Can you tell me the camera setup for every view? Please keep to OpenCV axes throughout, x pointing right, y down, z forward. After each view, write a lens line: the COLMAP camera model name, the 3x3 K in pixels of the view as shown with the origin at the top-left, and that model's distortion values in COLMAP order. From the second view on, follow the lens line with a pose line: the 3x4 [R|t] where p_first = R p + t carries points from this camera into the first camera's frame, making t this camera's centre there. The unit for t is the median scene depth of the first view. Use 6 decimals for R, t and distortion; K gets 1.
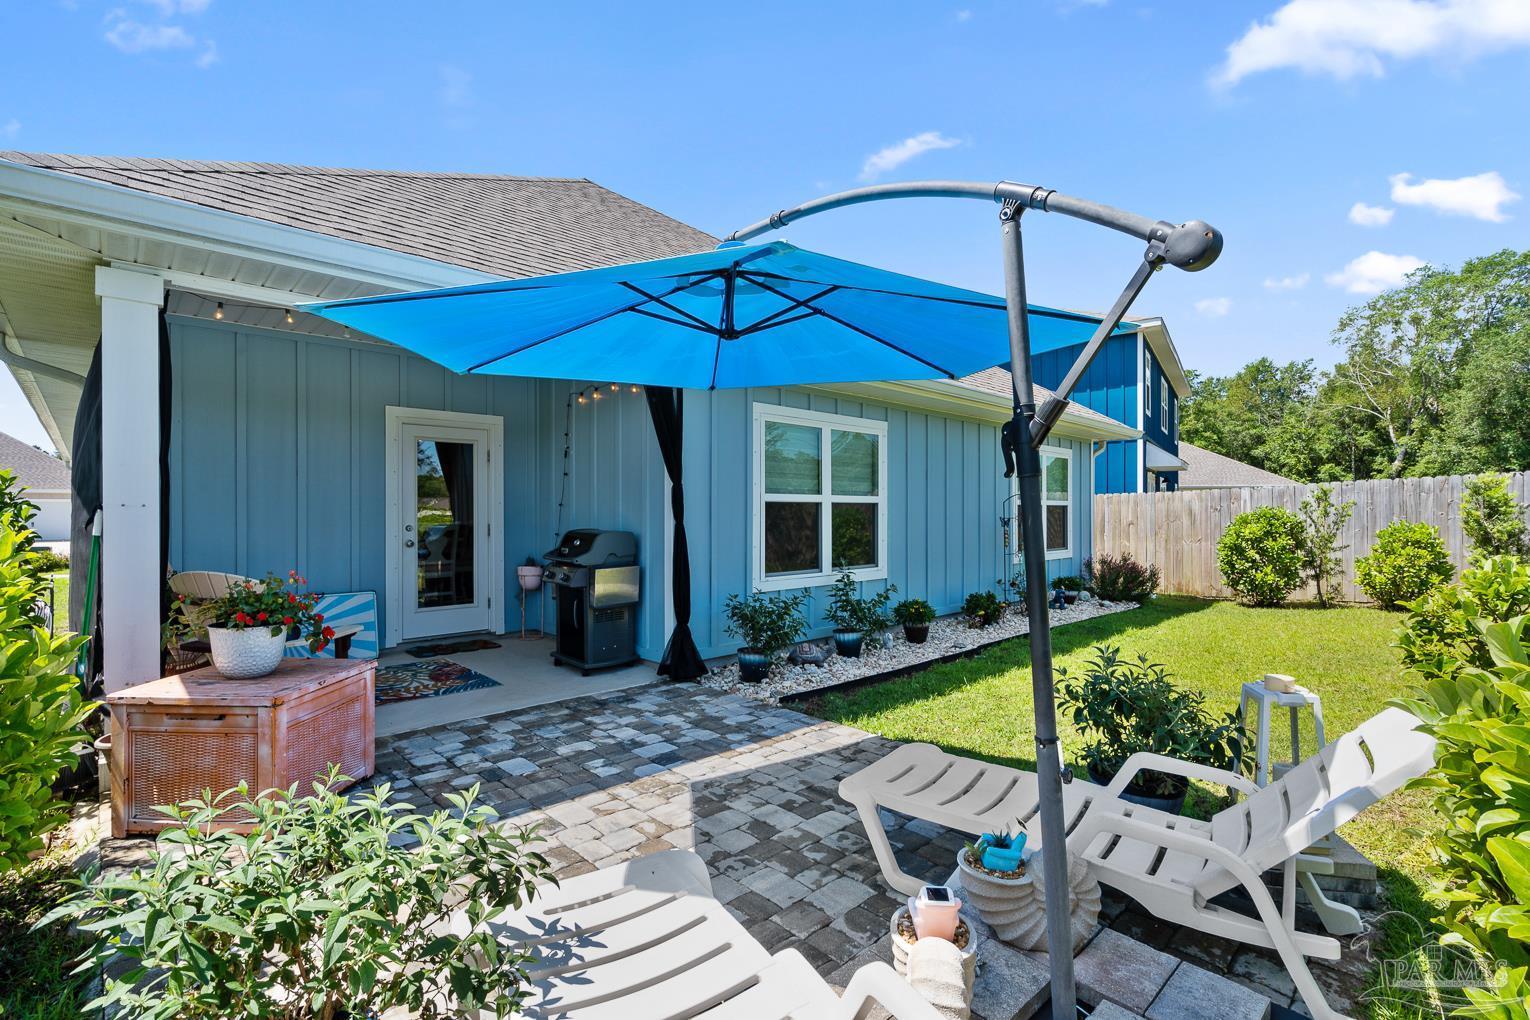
lens RADIAL K [[691.3, 0, 759.6], [0, 691.3, 511.2], [0, 0, 1]] dist [-0.011291, 0.000161]
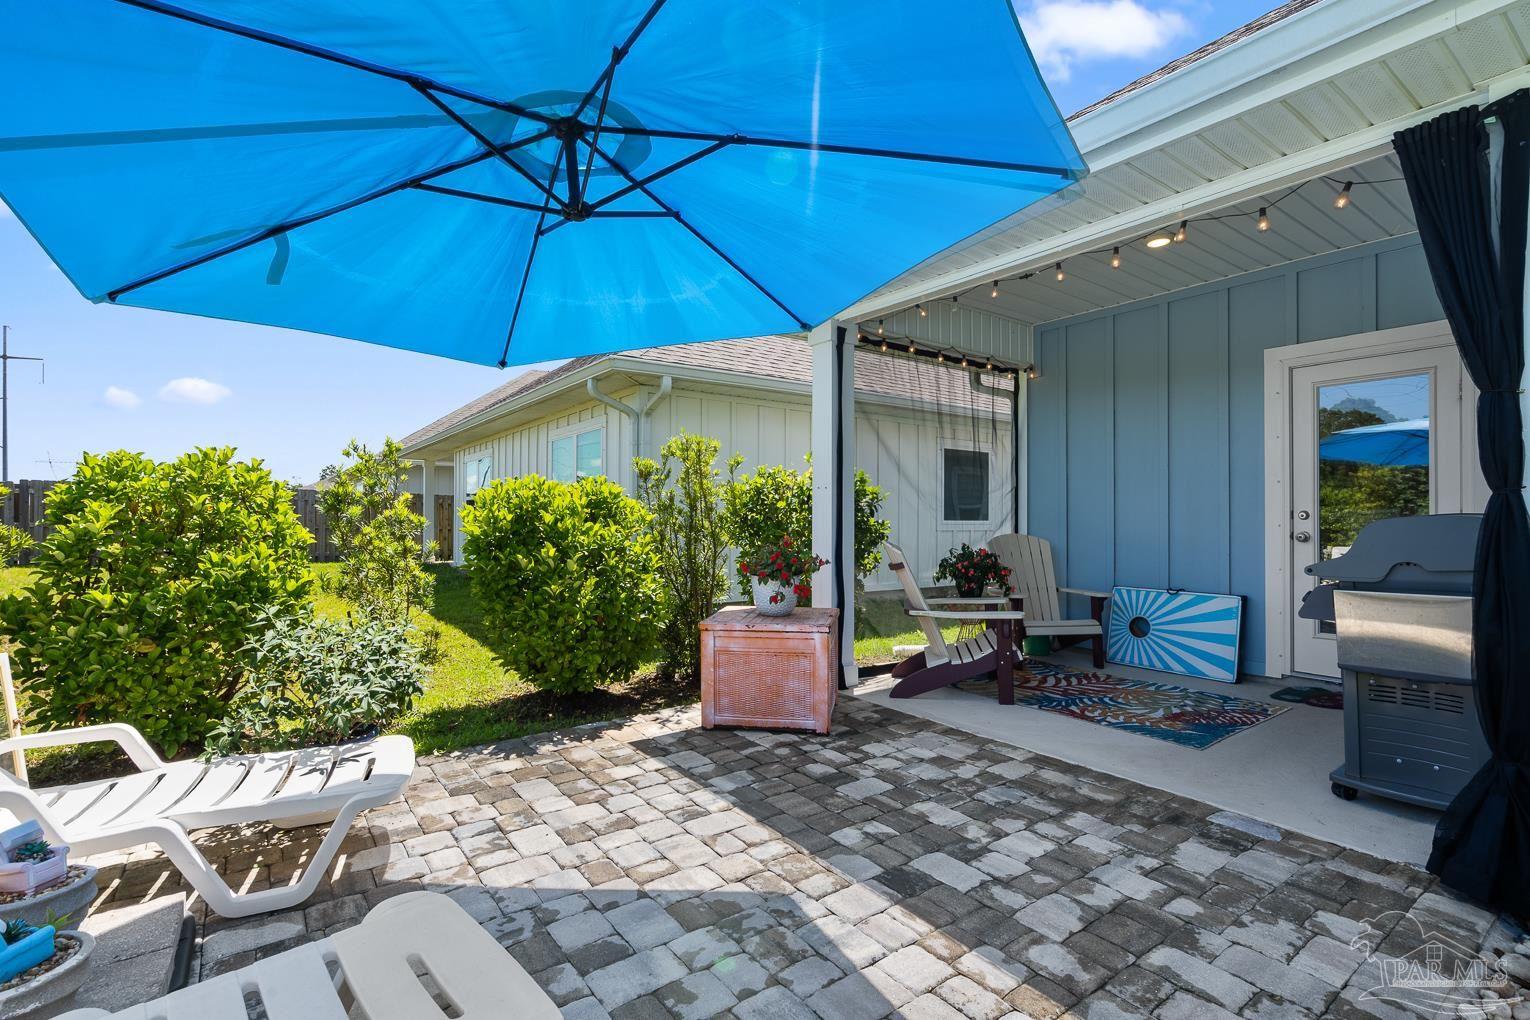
lens RADIAL K [[713.4, 0, 761.7], [0, 713.4, 500.7], [0, 0, 1]] dist [-0.004649, -0.000265]
pose [[-0.134334, -0.021835, -0.990696, 0.420641], [-0.003168, 0.999762, -0.021606, 0.039829], [0.990931, 0.000236, -0.134371, 0.816785]]
